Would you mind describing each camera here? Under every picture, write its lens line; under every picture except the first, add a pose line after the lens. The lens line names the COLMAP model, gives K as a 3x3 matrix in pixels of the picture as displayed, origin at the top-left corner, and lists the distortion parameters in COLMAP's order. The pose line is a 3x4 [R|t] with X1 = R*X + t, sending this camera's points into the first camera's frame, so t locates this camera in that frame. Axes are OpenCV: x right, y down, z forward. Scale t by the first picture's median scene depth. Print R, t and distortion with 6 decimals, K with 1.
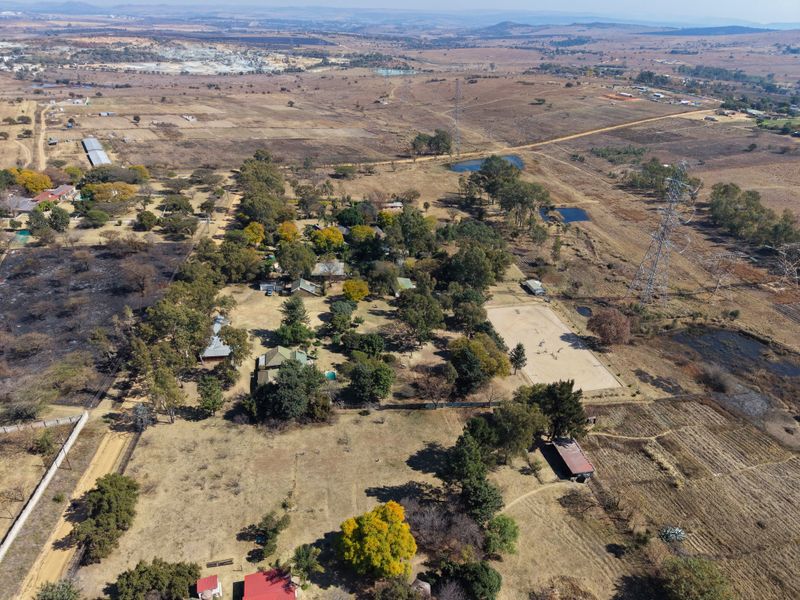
lens RADIAL K [[536.3, 0, 400.0], [0, 536.3, 300.0], [0, 0, 1]] dist [0.017611, -0.019348]
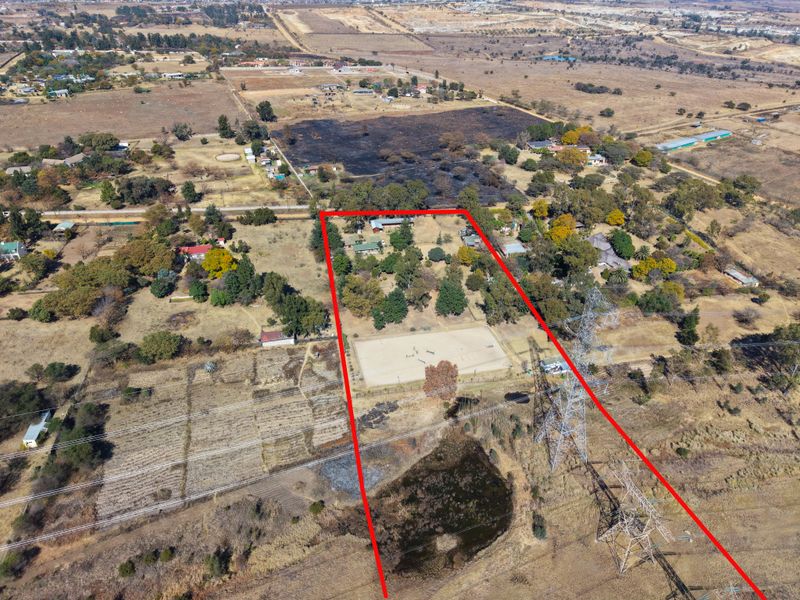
lens RADIAL K [[536.3, 0, 400.0], [0, 536.3, 300.0], [0, 0, 1]] dist [0.017611, -0.019348]
pose [[0.034864, 0.498114, -0.866410, 0.864430], [-0.453506, 0.780424, 0.430430, -0.326873], [0.890571, 0.377916, 0.253106, 0.466560]]
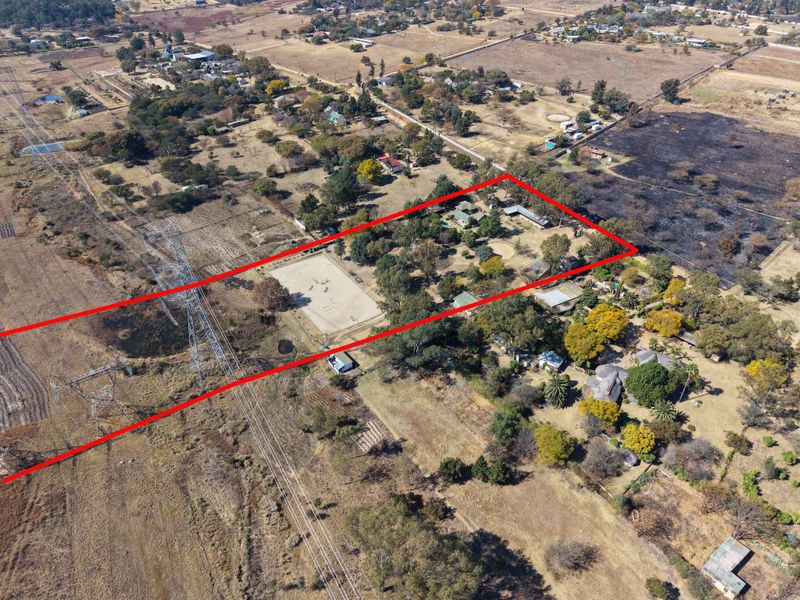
lens RADIAL K [[536.3, 0, 400.0], [0, 536.3, 300.0], [0, 0, 1]] dist [0.017611, -0.019348]
pose [[-0.919460, 0.209745, -0.332566, 0.387363], [-0.193346, 0.495301, 0.846932, -0.720416], [0.342360, 0.843021, -0.414856, 1.183151]]
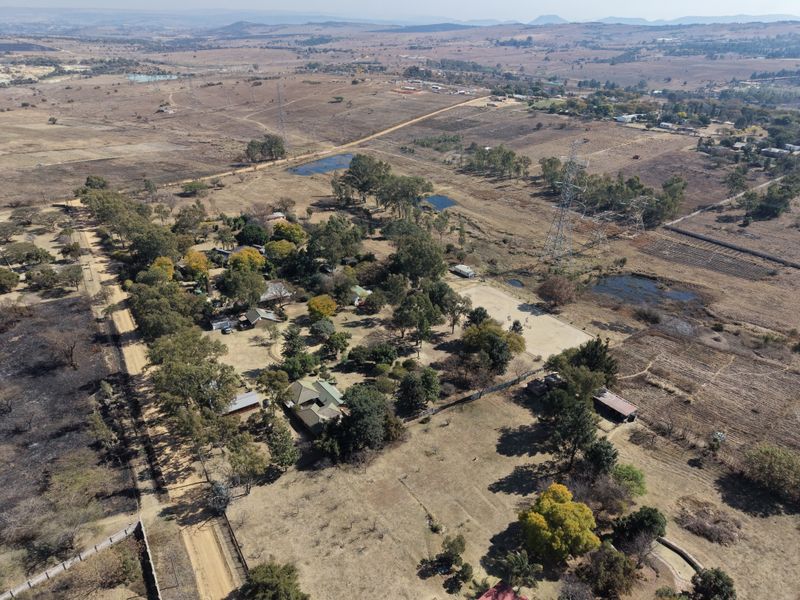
lens RADIAL K [[536.3, 0, 400.0], [0, 536.3, 300.0], [0, 0, 1]] dist [0.017611, -0.019348]
pose [[0.904603, -0.203732, 0.374416, -0.253174], [0.203448, 0.978237, 0.040752, -0.033182], [-0.374570, 0.039310, 0.926365, 0.053958]]
